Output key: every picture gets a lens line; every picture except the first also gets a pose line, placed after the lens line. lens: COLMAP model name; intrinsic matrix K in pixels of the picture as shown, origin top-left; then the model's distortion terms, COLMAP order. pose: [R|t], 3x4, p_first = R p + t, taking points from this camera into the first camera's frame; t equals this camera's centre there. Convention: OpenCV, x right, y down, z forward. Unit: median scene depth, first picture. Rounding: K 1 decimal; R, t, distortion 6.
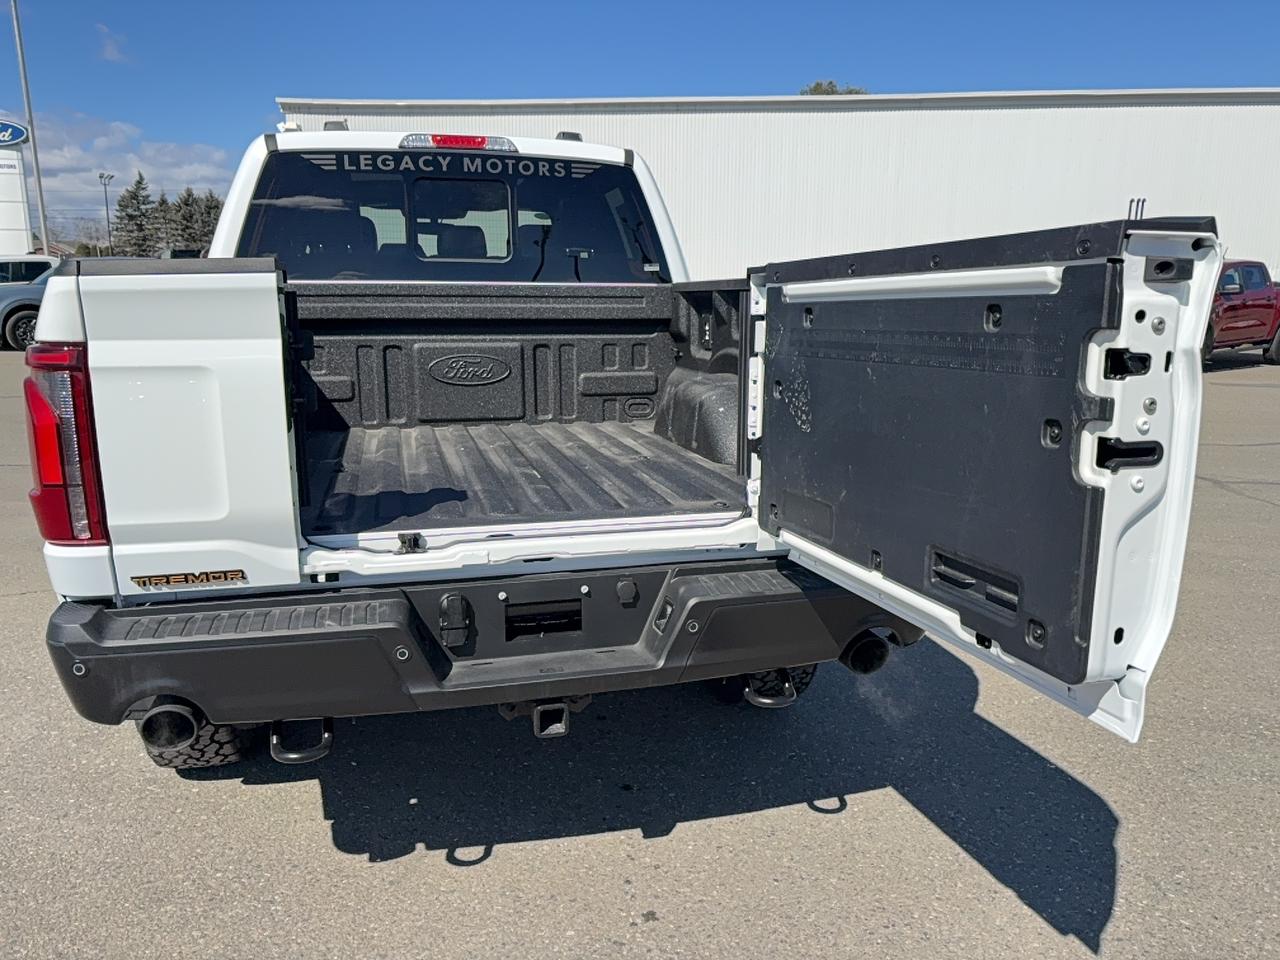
lens RADIAL K [[1008.0, 0, 640.0], [0, 1008.0, 480.0], [0, 0, 1]] dist [-0.035321, 0.006501]
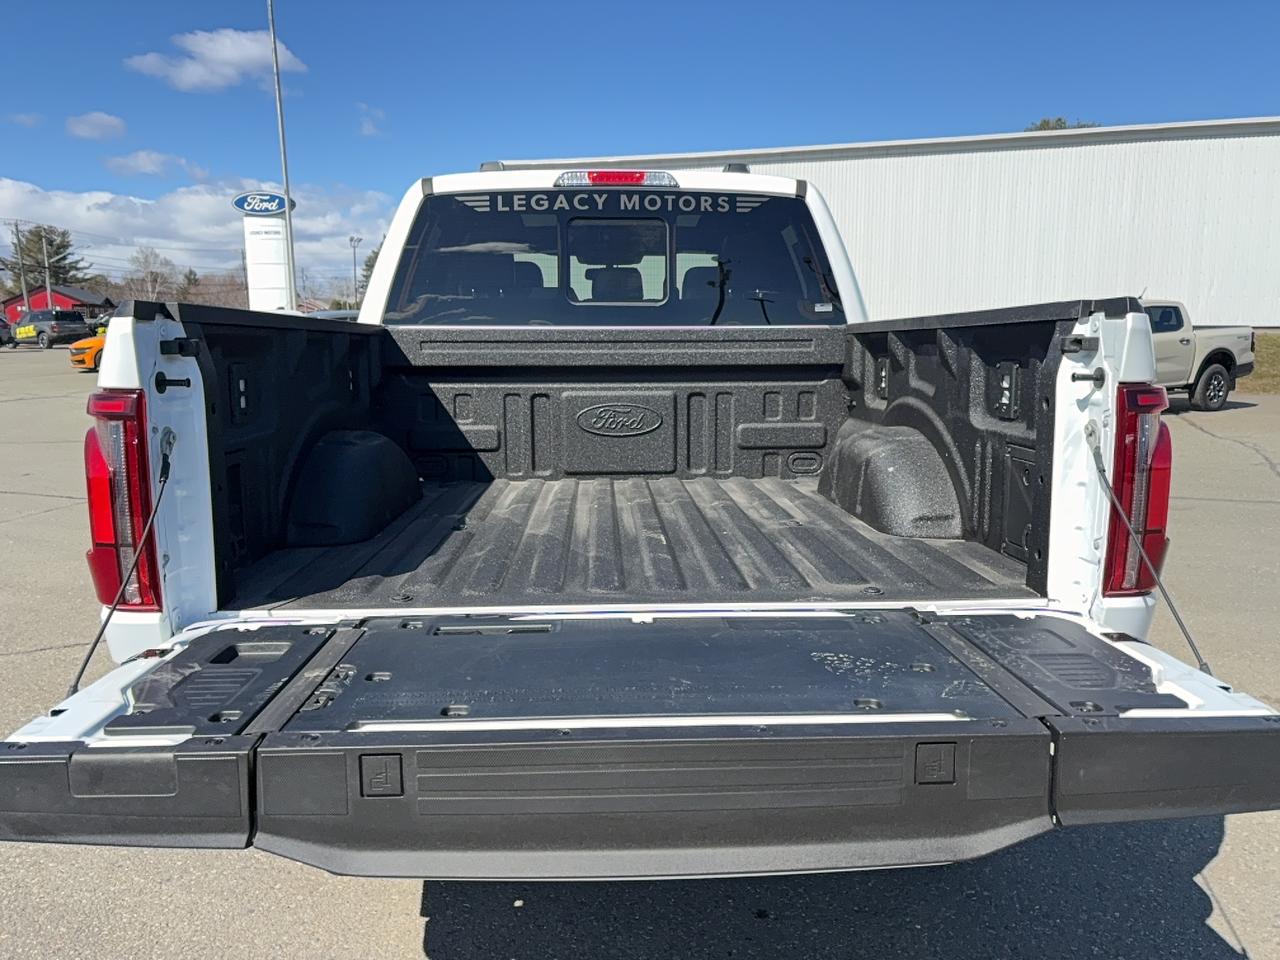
lens RADIAL K [[944.6, 0, 640.0], [0, 944.6, 480.0], [0, 0, 1]] dist [0.047210, -0.083890]
pose [[0.973987, 0.021275, -0.225603, 0.049075], [-0.030448, 0.998842, -0.037258, -0.021170], [0.224549, 0.043158, 0.973507, 0.150257]]
